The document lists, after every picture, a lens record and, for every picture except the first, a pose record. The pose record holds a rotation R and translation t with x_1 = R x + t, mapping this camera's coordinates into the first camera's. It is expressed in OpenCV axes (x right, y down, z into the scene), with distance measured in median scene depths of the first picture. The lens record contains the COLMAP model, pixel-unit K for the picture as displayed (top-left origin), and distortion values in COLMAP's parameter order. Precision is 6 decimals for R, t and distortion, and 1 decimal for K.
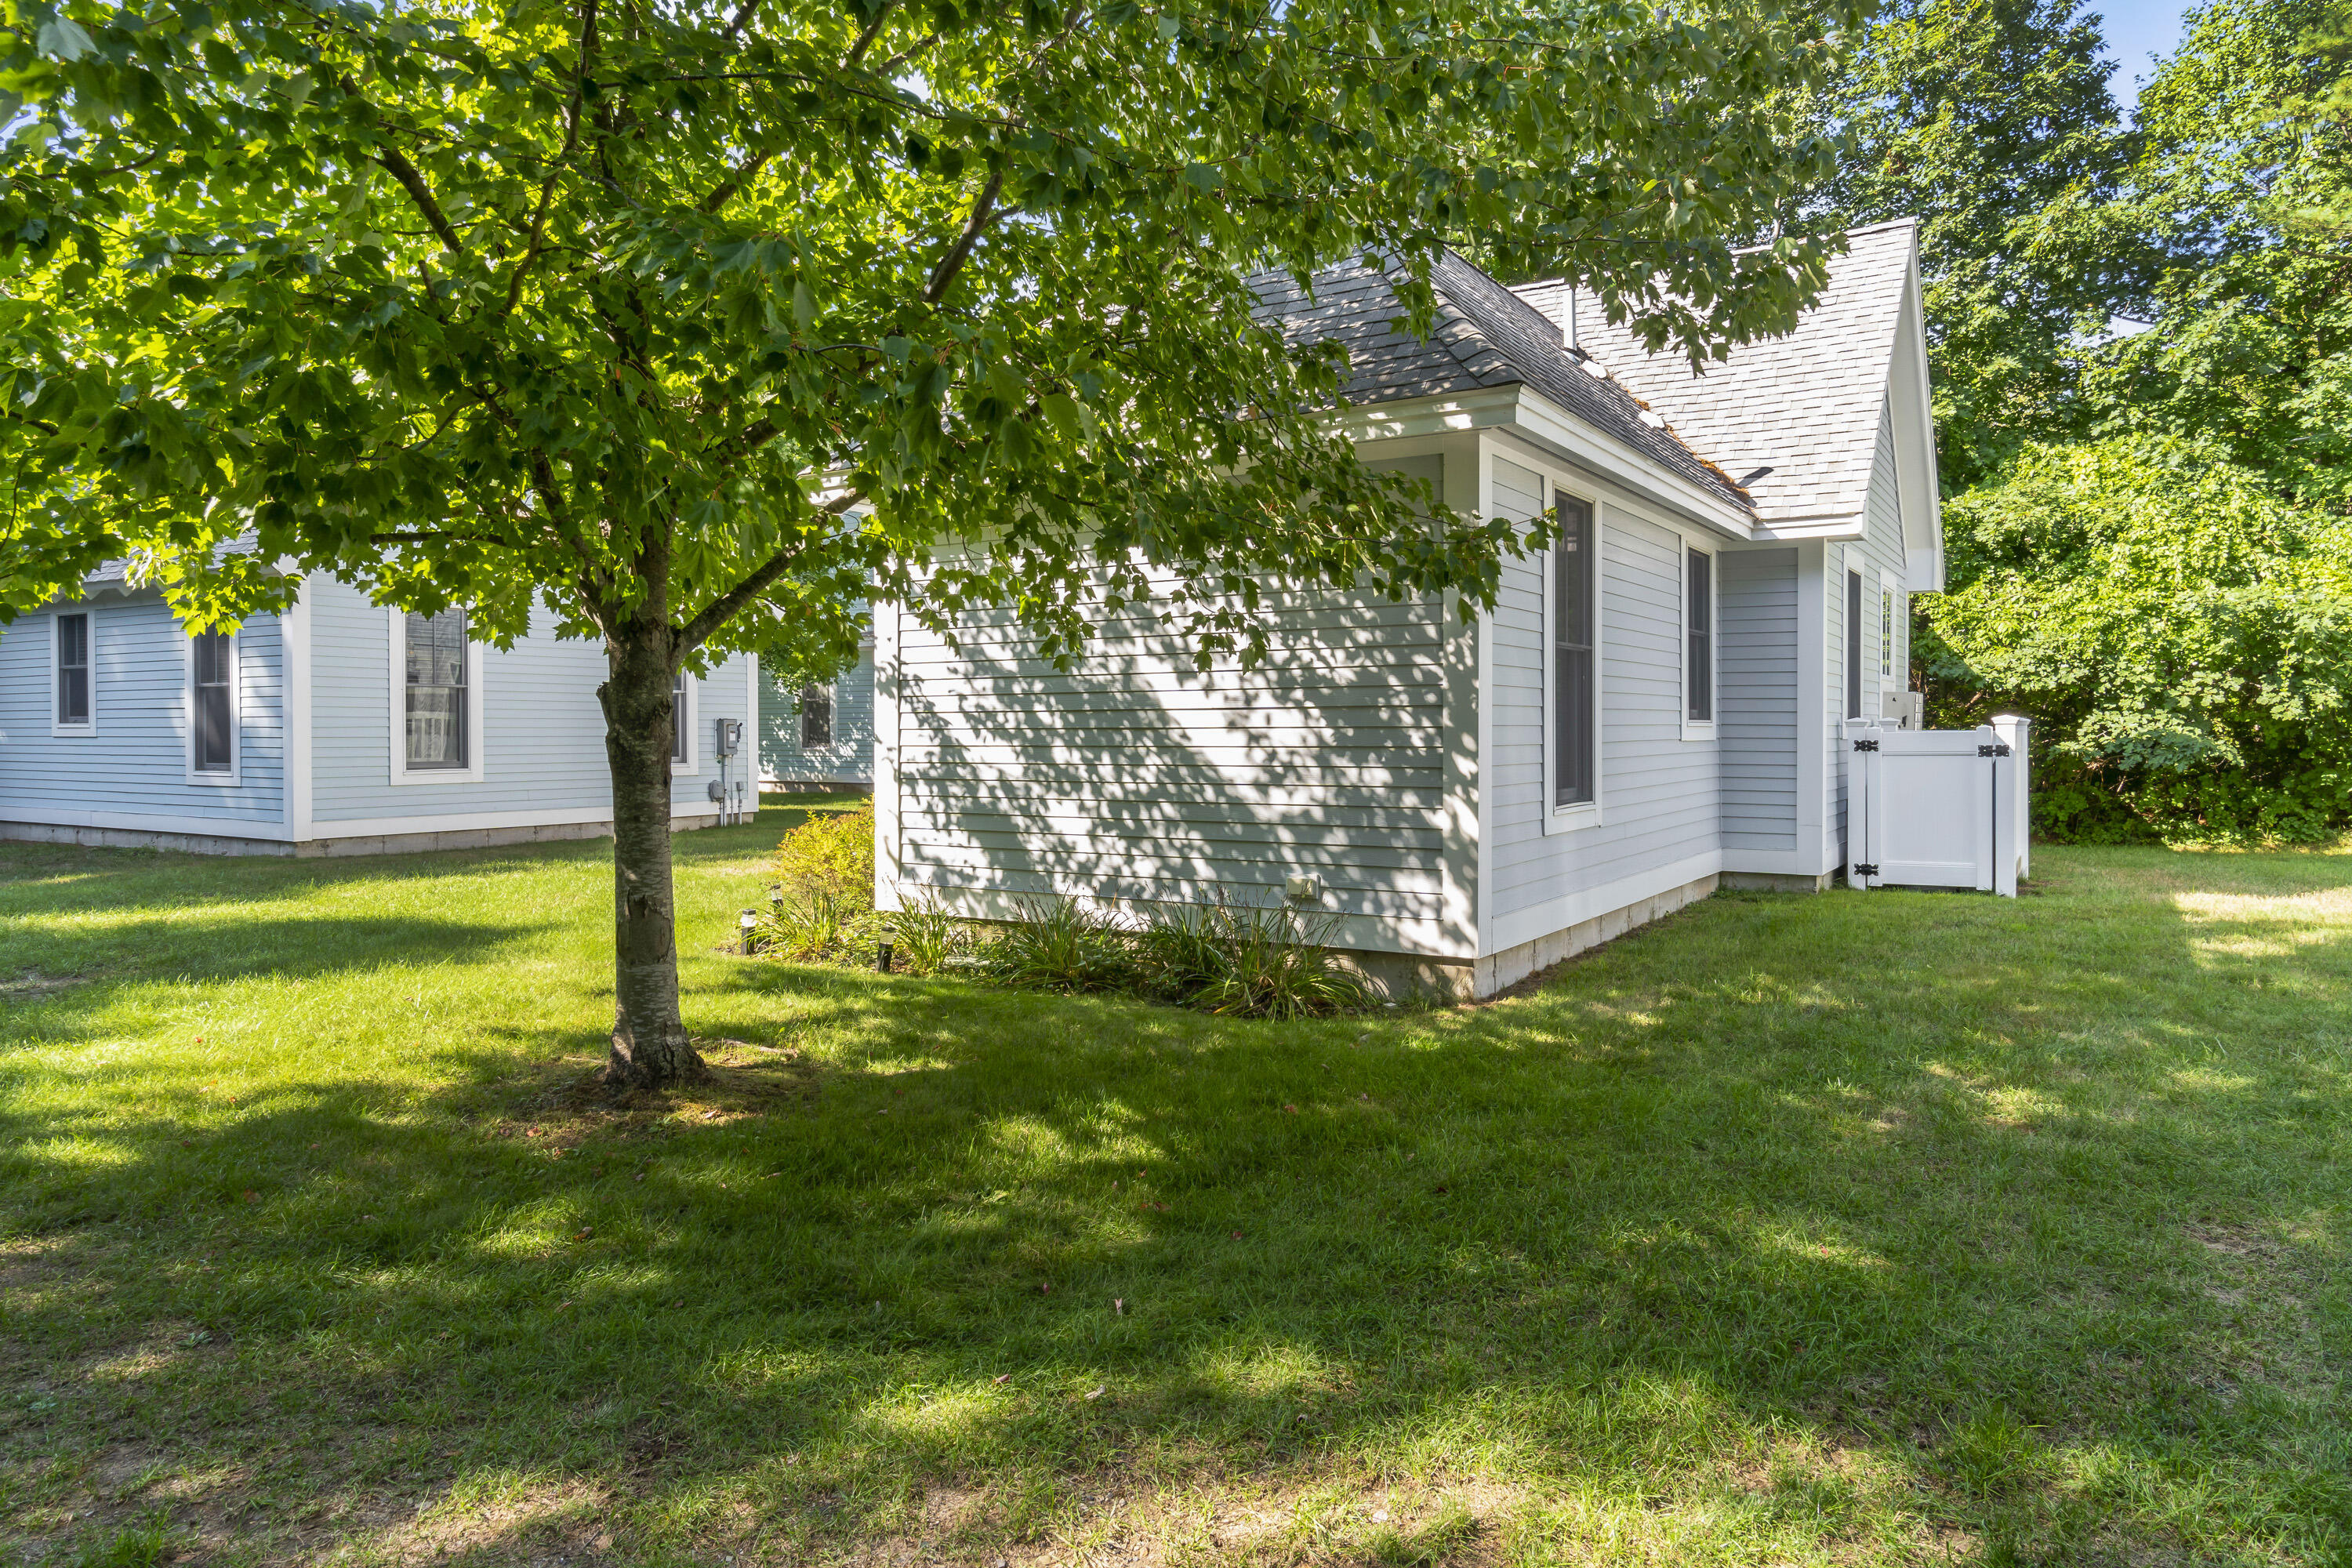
lens RADIAL K [[1493.2, 0, 1173.4], [0, 1493.2, 749.6], [0, 0, 1]] dist [0.000083, 0.001278]
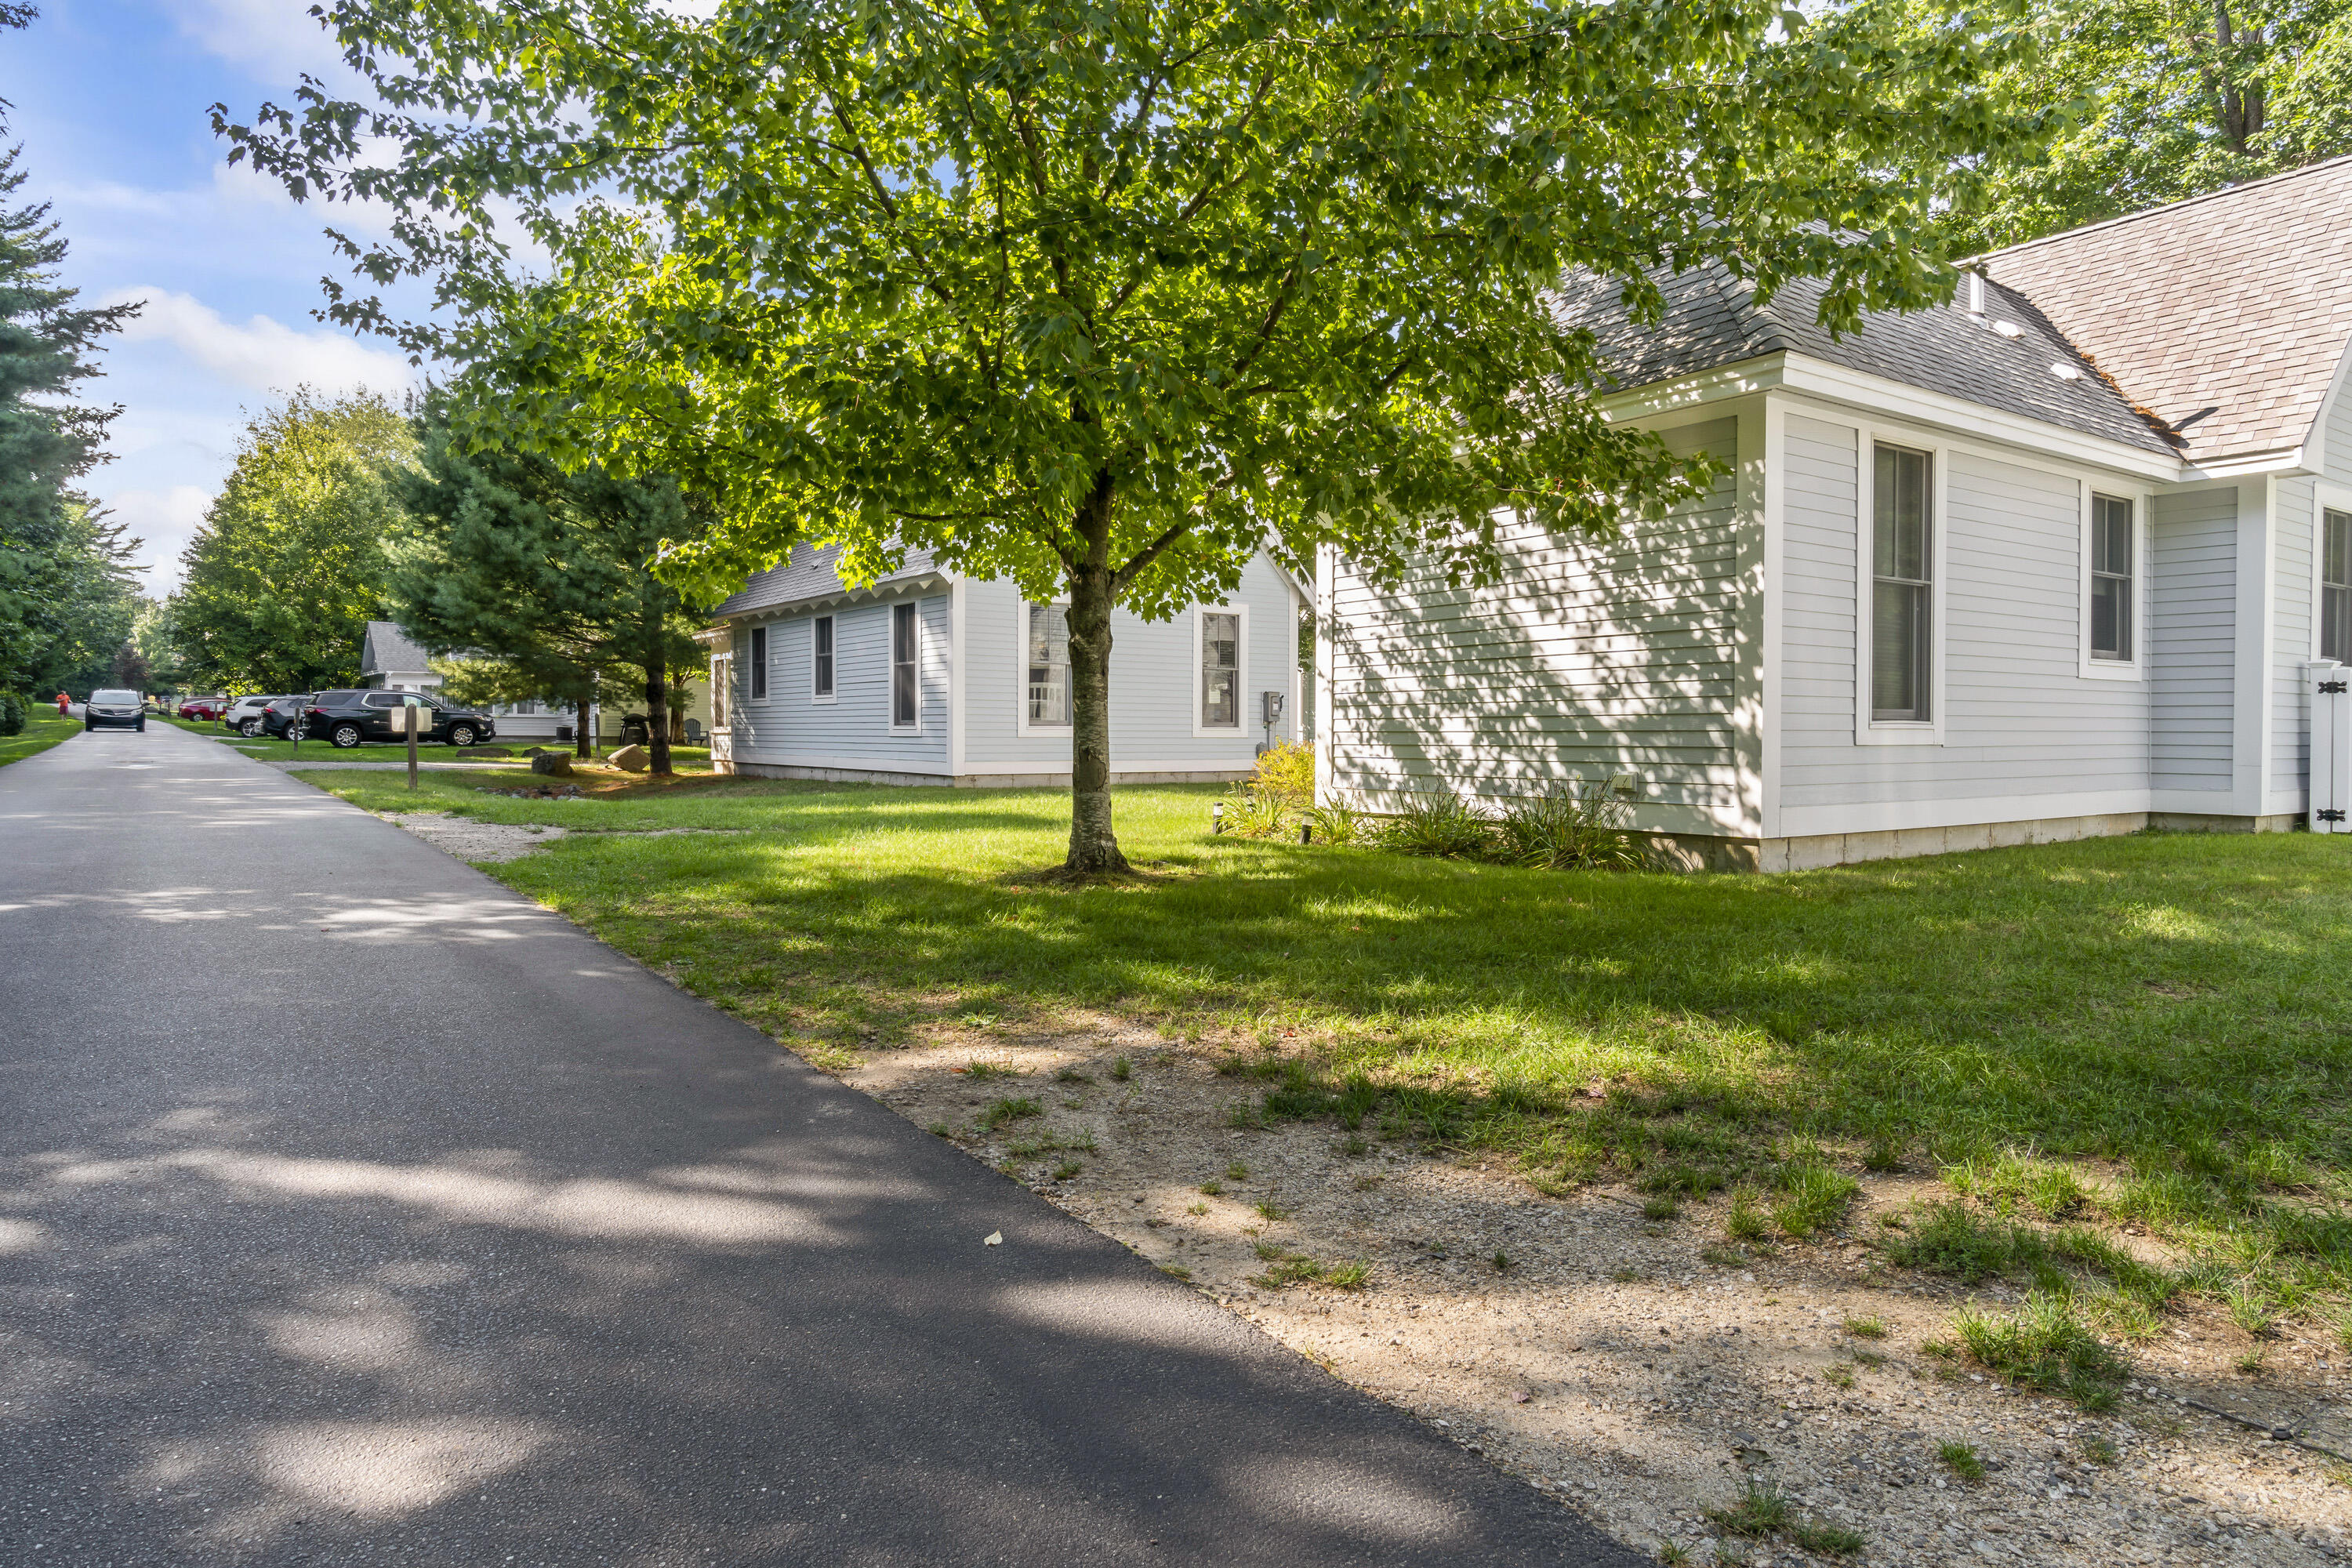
lens RADIAL K [[1382.8, 0, 1171.3], [0, 1382.8, 759.7], [0, 0, 1]] dist [-0.022961, 0.000650]
pose [[0.921304, 0.012518, -0.388642, 0.112923], [-0.009046, 0.999901, 0.010762, 0.042296], [0.388738, -0.006400, 0.921326, -0.112708]]
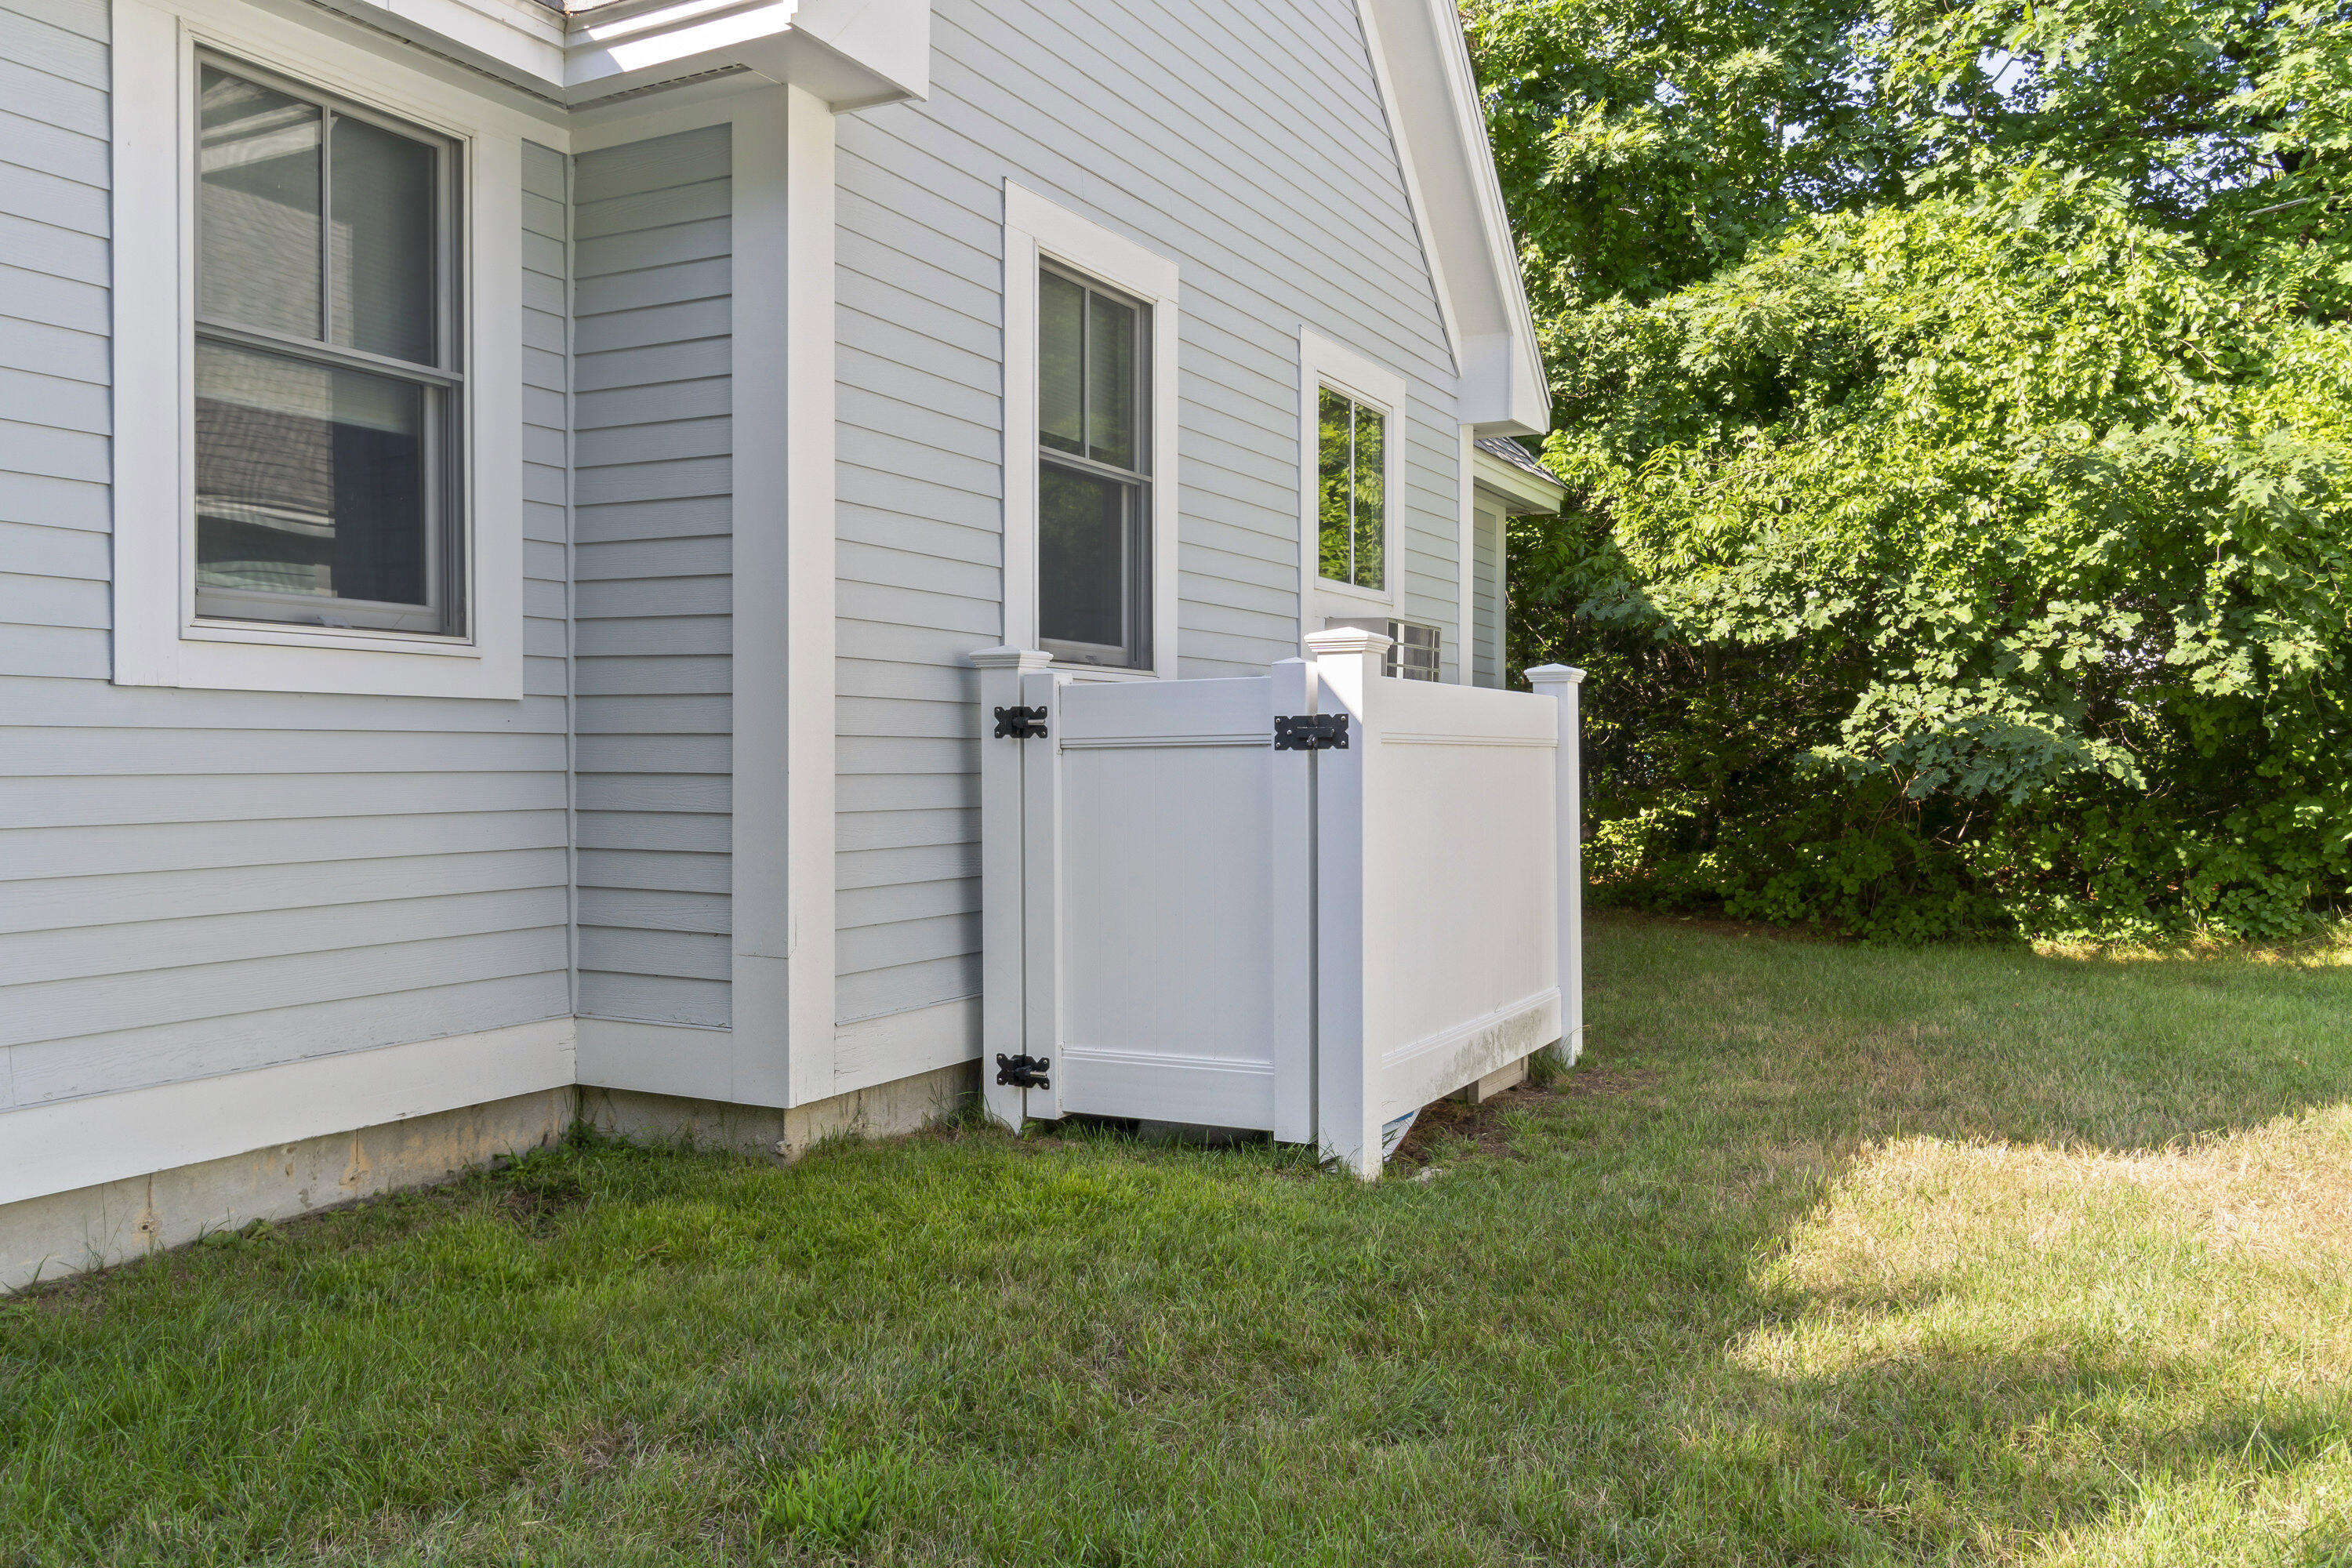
lens RADIAL K [[1804.9, 0, 1163.8], [0, 1804.9, 766.1], [0, 0, 1]] dist [0.003573, -0.003794]
pose [[0.997294, 0.000030, 0.073518, 0.471467], [0.000791, 0.999938, -0.011144, 0.012842], [-0.073514, 0.011172, 0.997232, 0.576143]]
